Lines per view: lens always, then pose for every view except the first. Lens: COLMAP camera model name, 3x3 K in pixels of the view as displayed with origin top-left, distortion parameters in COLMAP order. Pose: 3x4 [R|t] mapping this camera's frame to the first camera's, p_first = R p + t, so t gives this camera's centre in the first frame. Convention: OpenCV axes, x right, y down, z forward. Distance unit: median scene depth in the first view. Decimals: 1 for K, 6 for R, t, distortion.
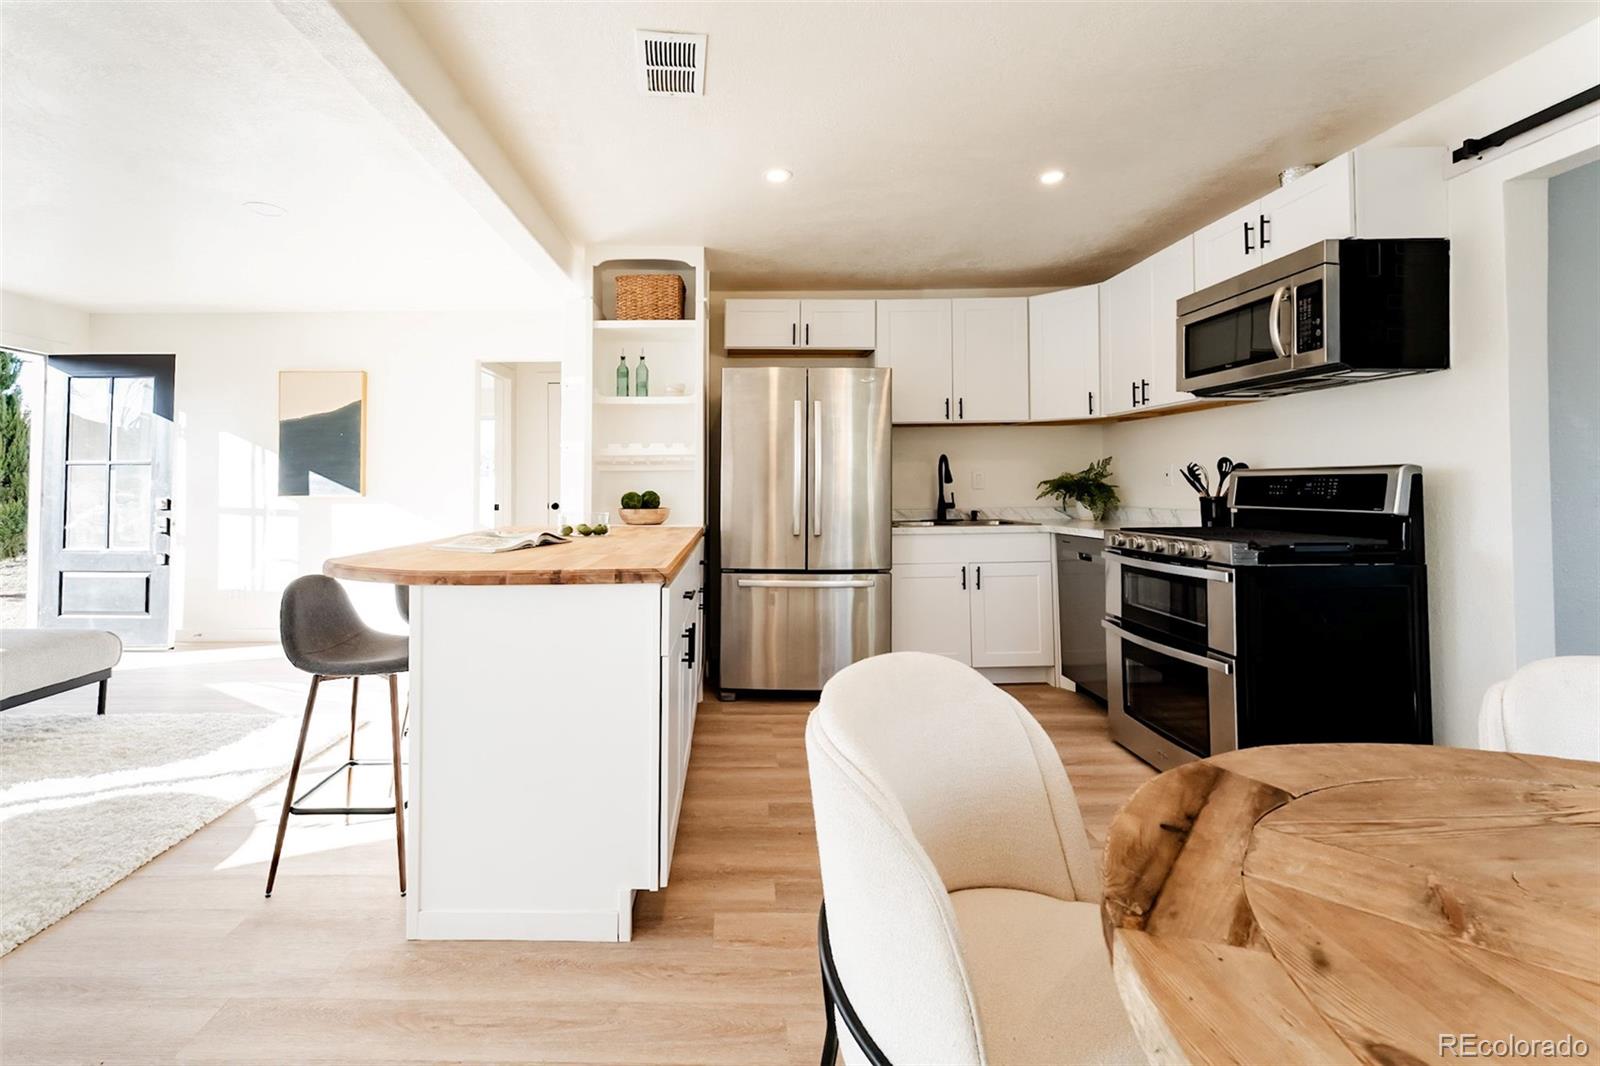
lens RADIAL K [[646.5, 0, 729.3], [0, 646.5, 476.1], [0, 0, 1]] dist [0.002704, -0.000977]
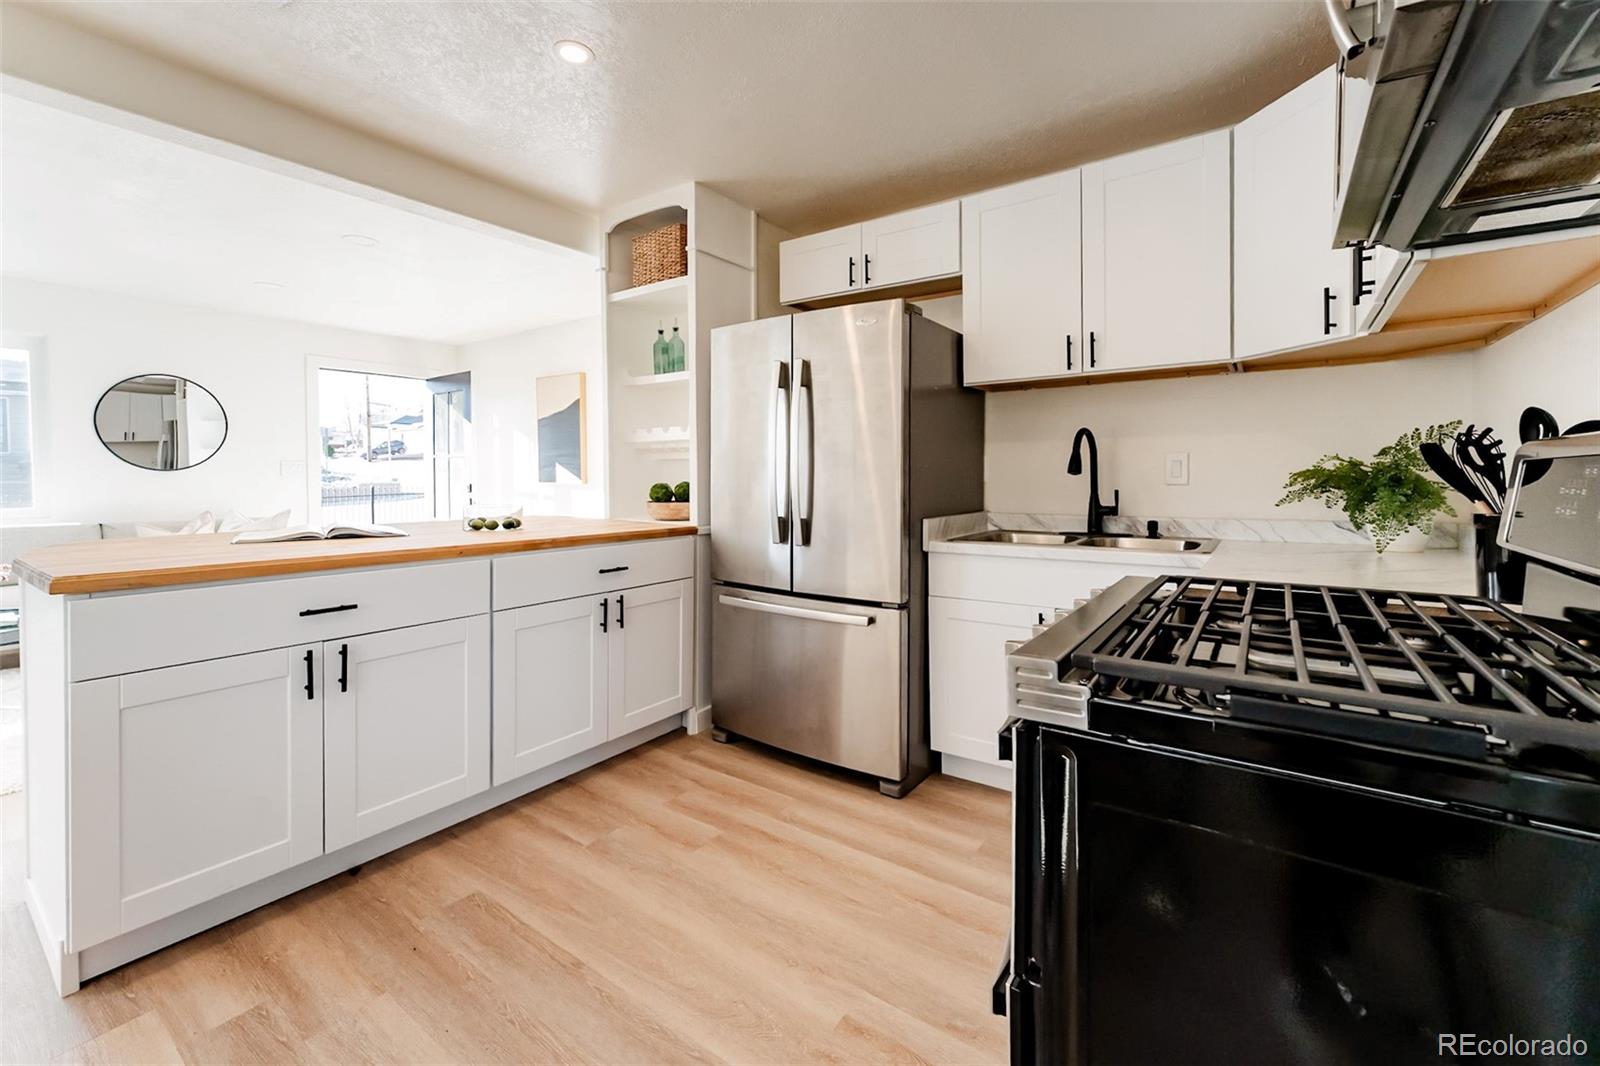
lens RADIAL K [[646.5, 0, 783.1], [0, 646.5, 484.7], [0, 0, 1]] dist [0.002704, -0.000977]
pose [[0.826858, 0.013569, -0.562247, 0.853155], [0.004111, 0.999536, 0.030167, 0.002462], [0.562396, -0.027255, 0.826419, 0.632209]]
